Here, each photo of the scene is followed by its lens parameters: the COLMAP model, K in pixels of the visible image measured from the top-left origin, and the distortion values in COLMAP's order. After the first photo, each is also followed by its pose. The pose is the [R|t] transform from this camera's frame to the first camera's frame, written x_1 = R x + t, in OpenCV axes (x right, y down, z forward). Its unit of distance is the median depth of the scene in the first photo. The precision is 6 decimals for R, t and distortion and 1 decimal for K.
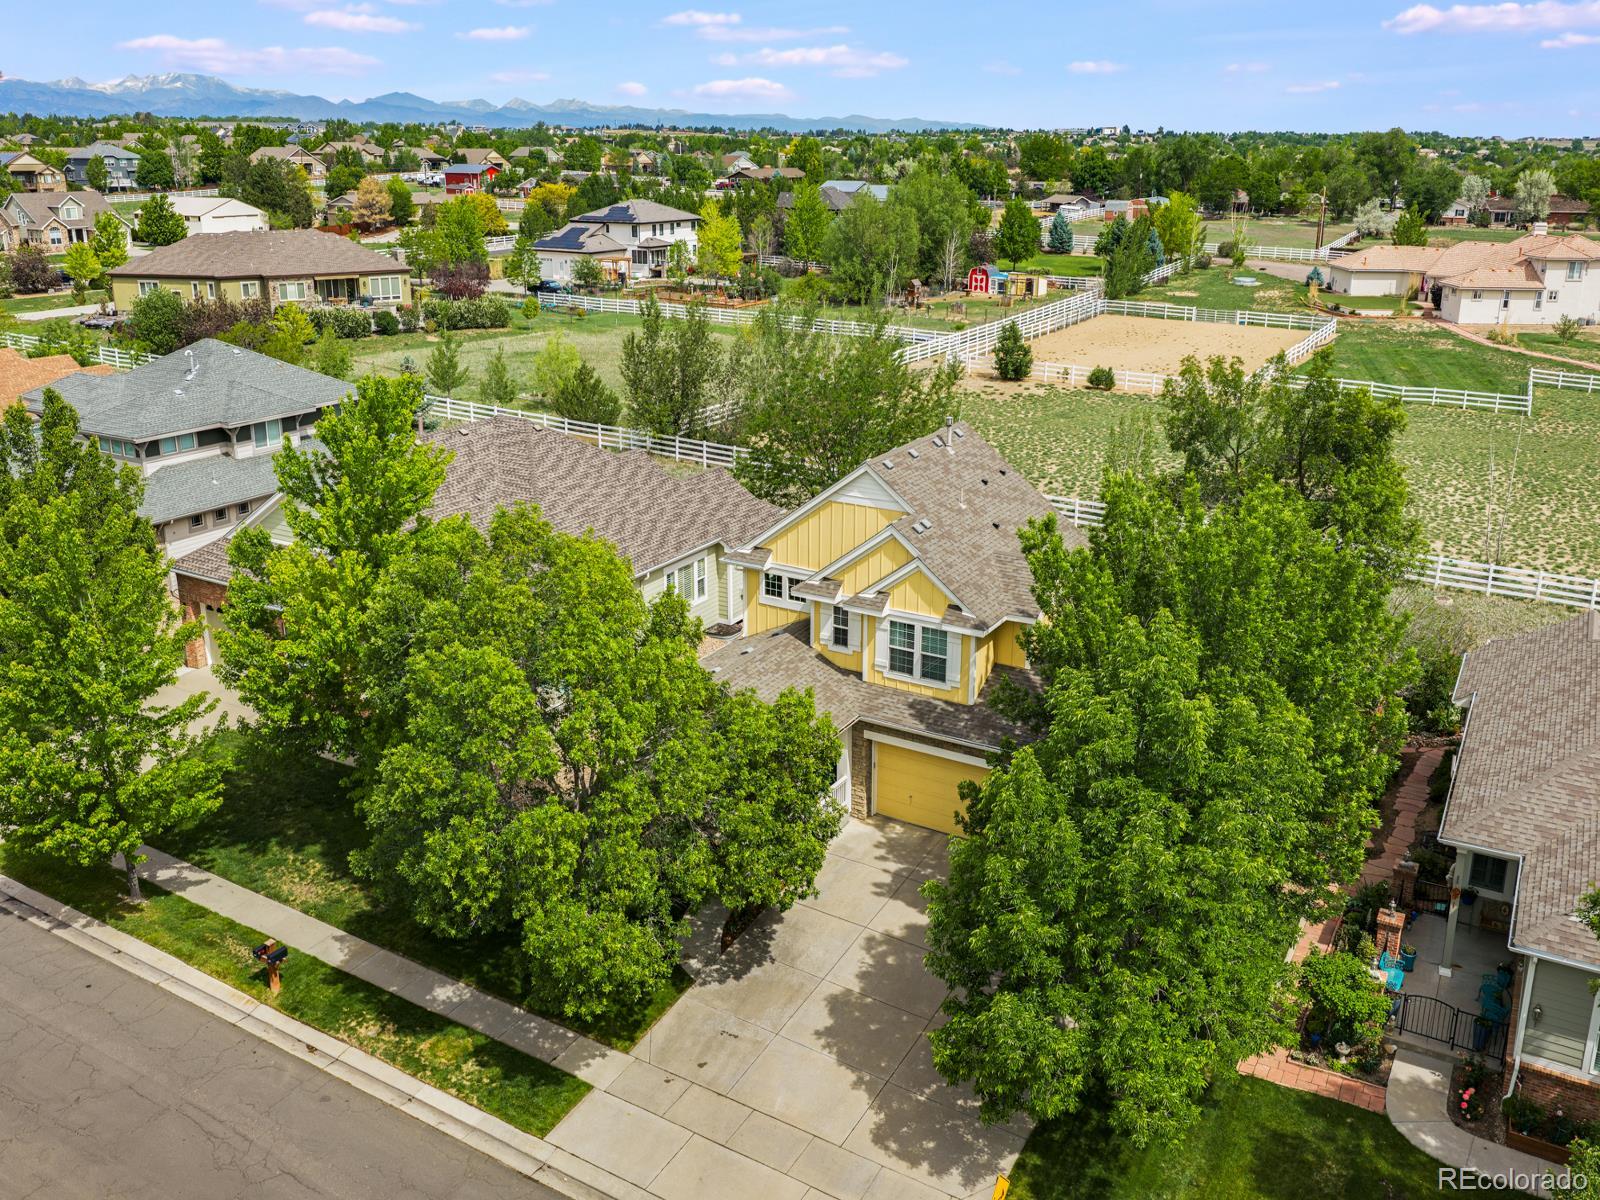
lens RADIAL K [[1322.0, 0, 807.8], [0, 1322.0, 522.9], [0, 0, 1]] dist [0.006642, -0.019203]
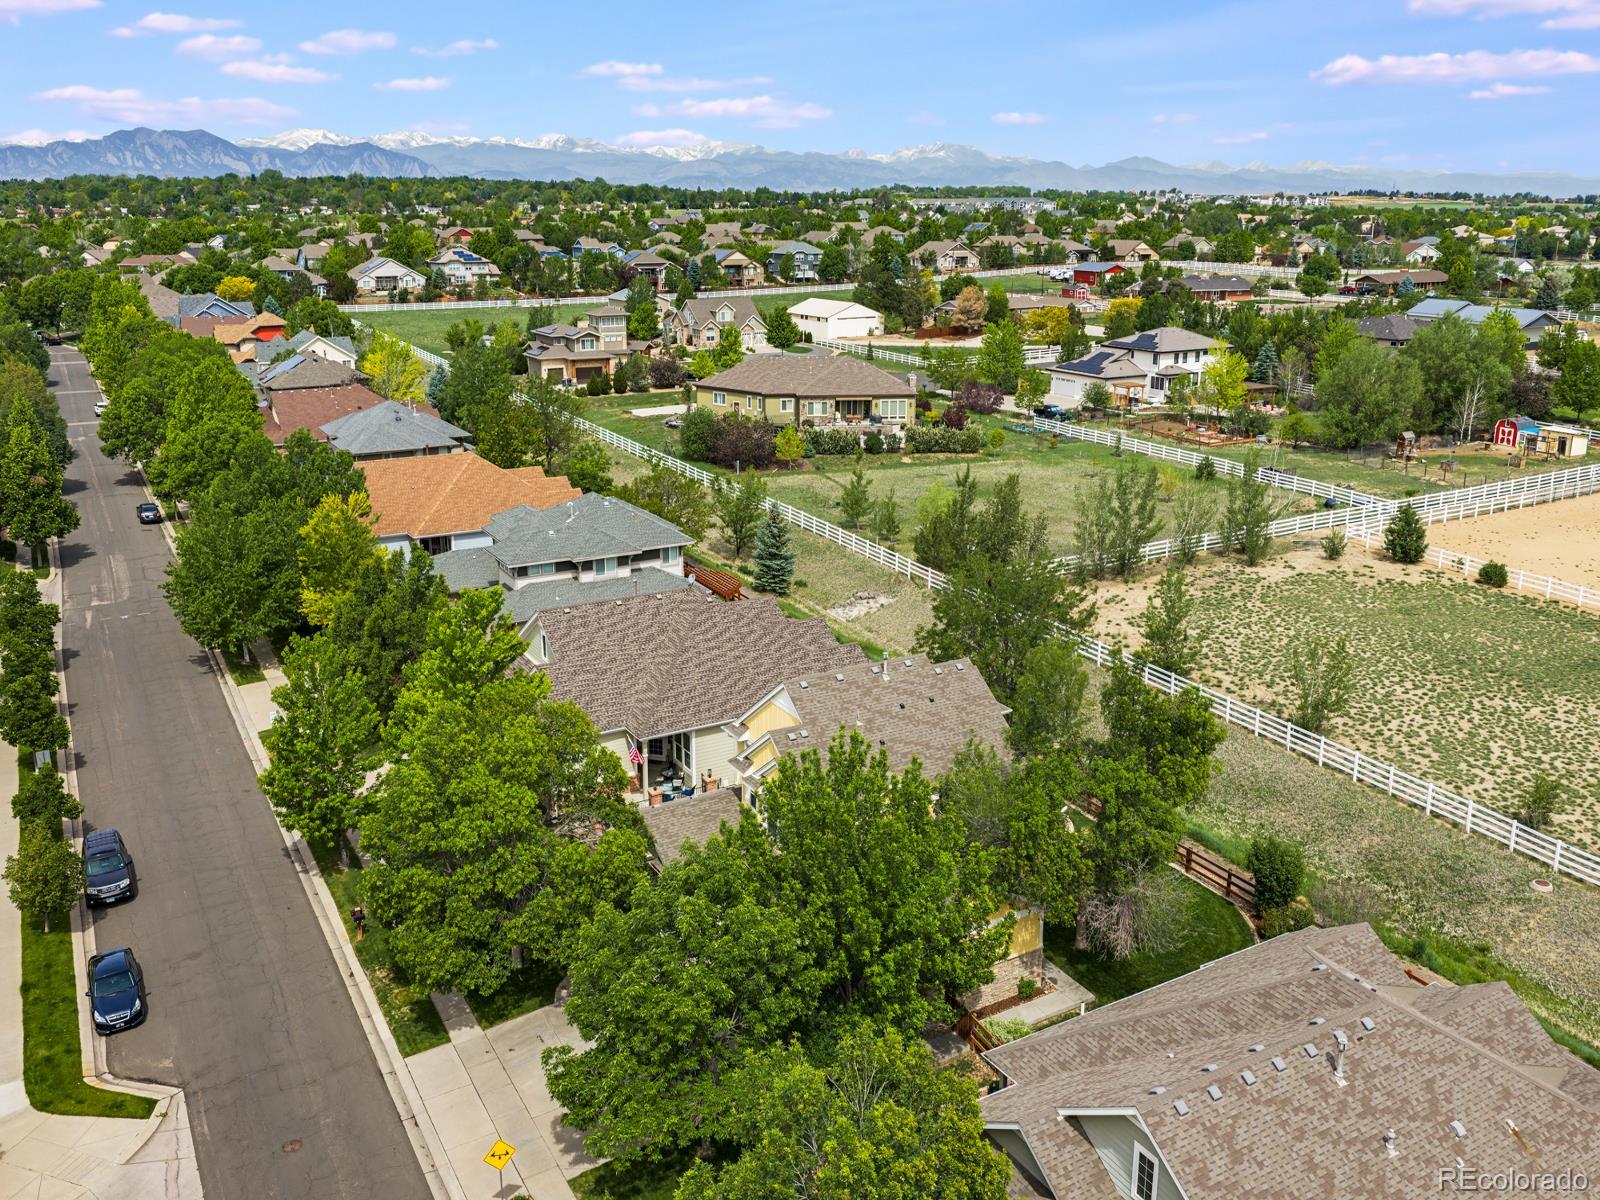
lens RADIAL K [[1322.0, 0, 807.8], [0, 1322.0, 522.9], [0, 0, 1]] dist [0.006642, -0.019203]
pose [[0.868050, 0.112238, -0.483624, 0.163035], [-0.133993, 0.990926, -0.010531, -0.045193], [0.478053, 0.073944, 0.875213, -0.050530]]
